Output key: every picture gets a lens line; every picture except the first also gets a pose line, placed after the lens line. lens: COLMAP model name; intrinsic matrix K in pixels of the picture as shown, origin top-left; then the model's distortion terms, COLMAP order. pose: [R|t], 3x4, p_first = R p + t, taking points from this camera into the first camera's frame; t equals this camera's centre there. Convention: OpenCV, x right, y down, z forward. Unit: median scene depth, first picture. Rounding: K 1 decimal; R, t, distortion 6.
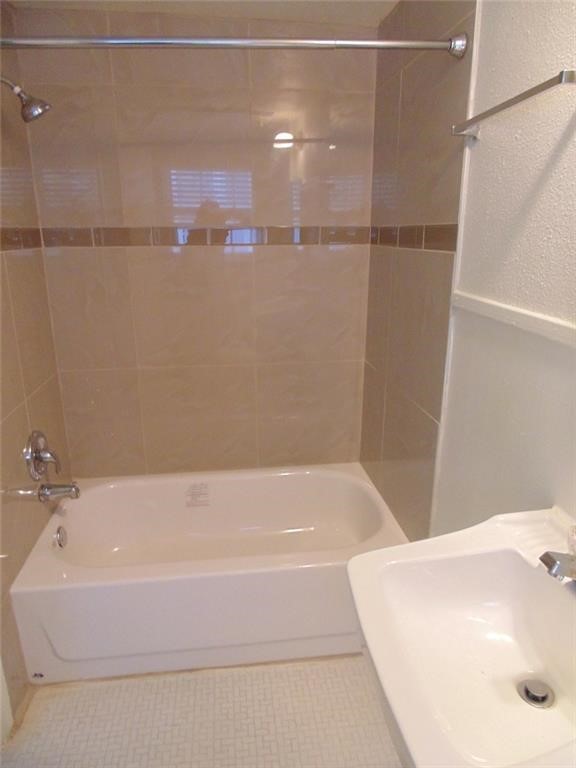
lens RADIAL K [[511.0, 0, 288.0], [0, 511.0, 384.0], [0, 0, 1]] dist [-0.017343, 0.000576]
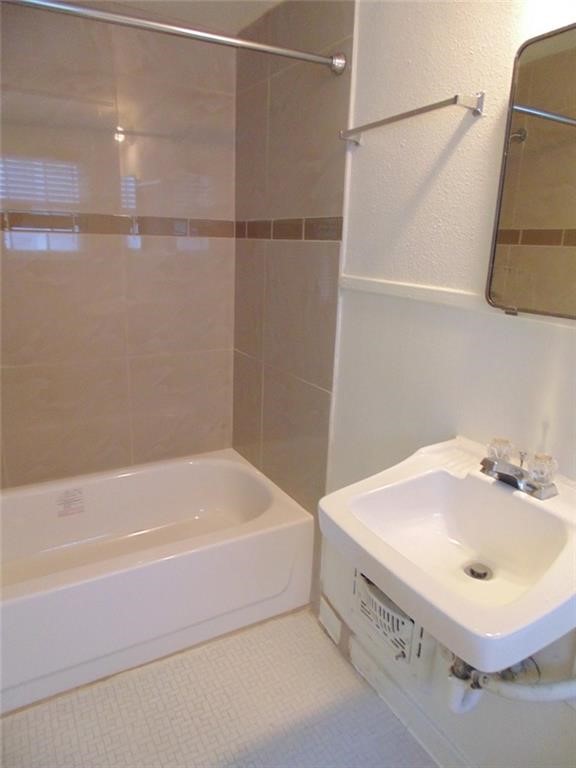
lens RADIAL K [[511.0, 0, 288.0], [0, 511.0, 384.0], [0, 0, 1]] dist [-0.017343, 0.000576]
pose [[0.925640, -0.074949, 0.370908, -0.219752], [0.079140, 0.996856, 0.003931, 0.047032], [-0.370037, 0.025714, 0.928661, -0.021801]]
